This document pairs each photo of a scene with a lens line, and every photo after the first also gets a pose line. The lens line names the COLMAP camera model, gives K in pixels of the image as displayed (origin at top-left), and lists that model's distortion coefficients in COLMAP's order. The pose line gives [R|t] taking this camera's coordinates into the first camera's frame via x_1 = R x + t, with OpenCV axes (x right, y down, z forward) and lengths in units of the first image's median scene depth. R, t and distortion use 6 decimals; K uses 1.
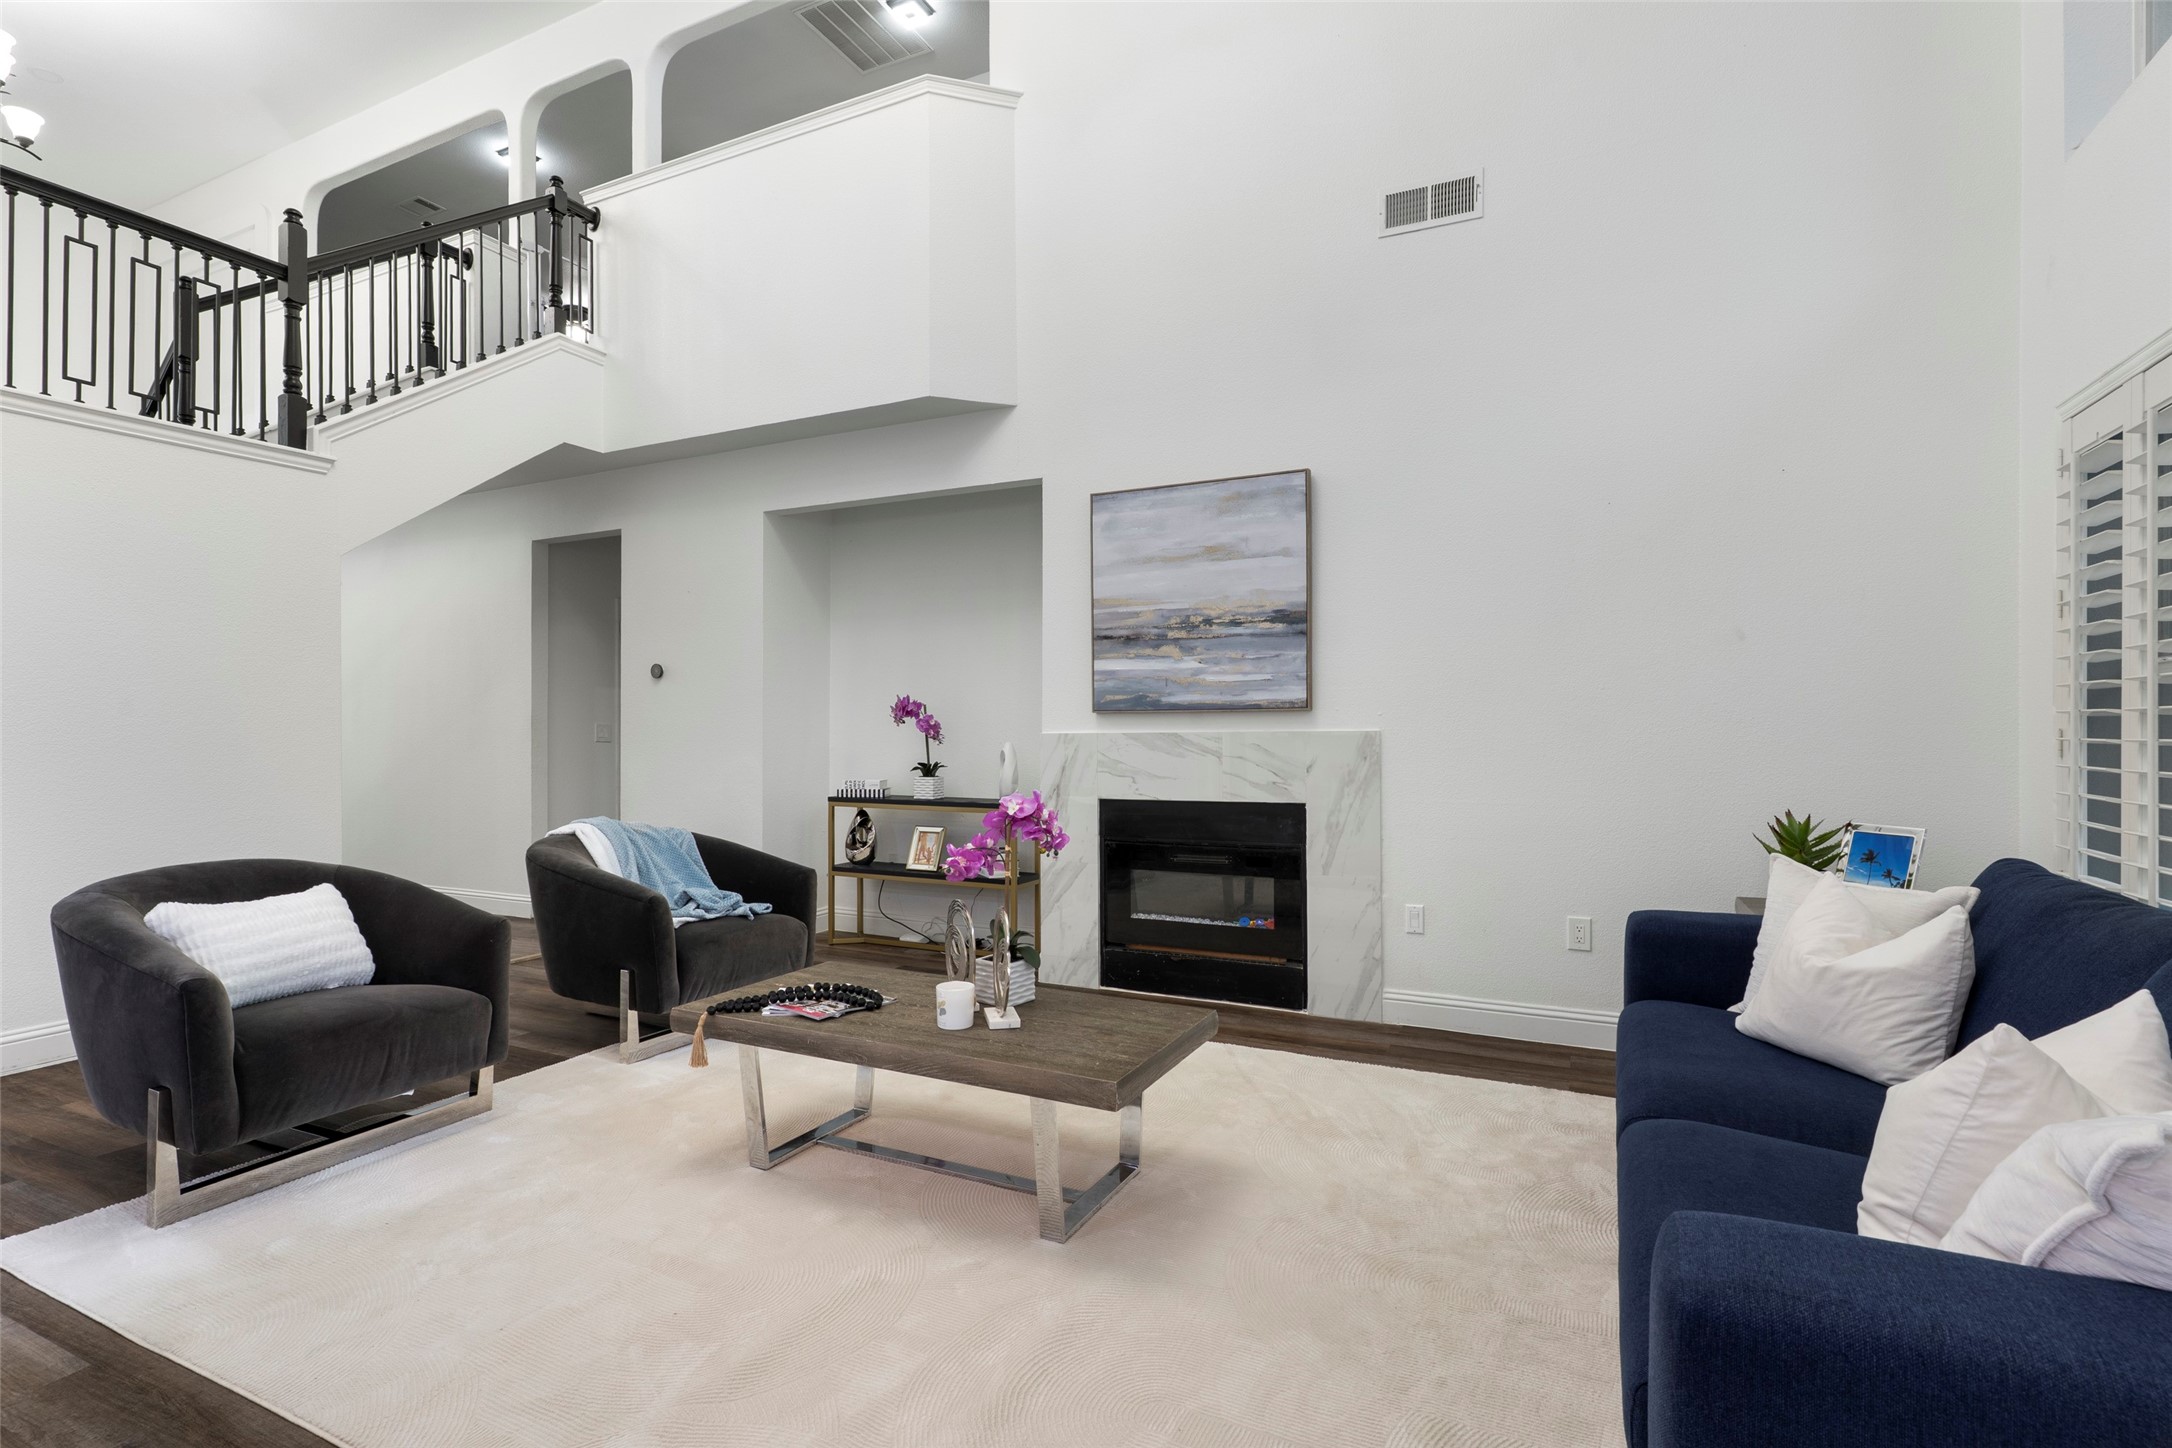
lens RADIAL K [[1051.1, 0, 1082.4], [0, 1051.1, 730.0], [0, 0, 1]] dist [-0.003136, -0.003097]
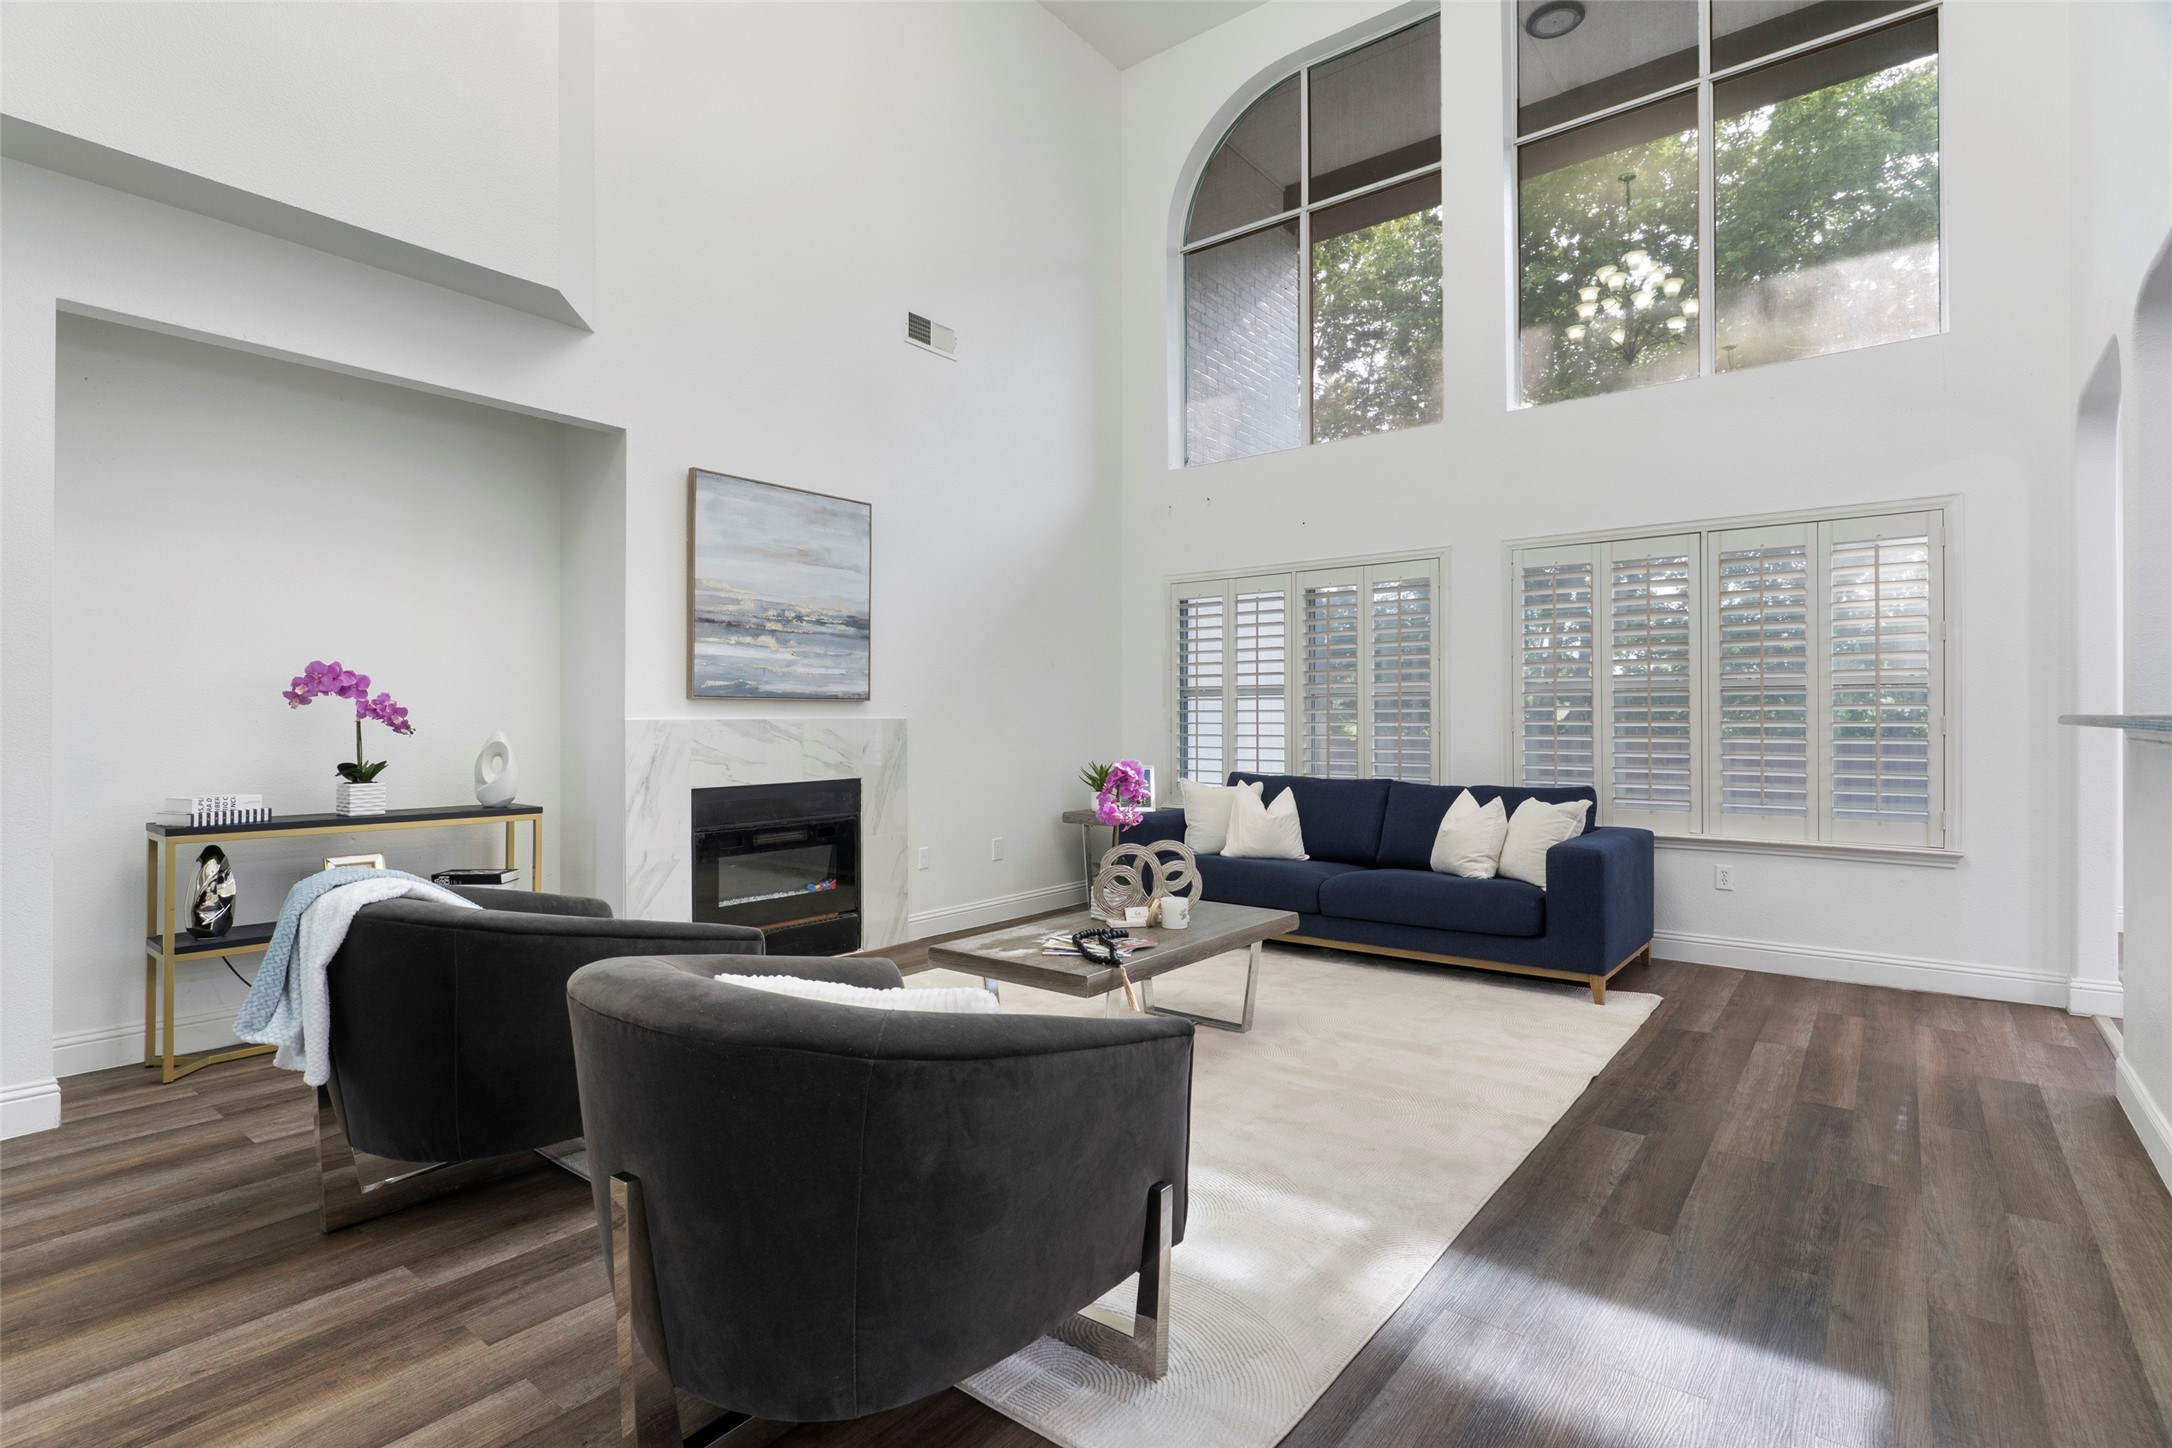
lens RADIAL K [[1052.8, 0, 1085.5], [0, 1052.8, 718.4], [0, 0, 1]] dist [0.003157, 0.000188]
pose [[0.201545, 0.003475, 0.979473, -0.883136], [-0.003698, 0.999989, -0.002787, 0.003178], [-0.979472, -0.003060, 0.201556, 0.482694]]
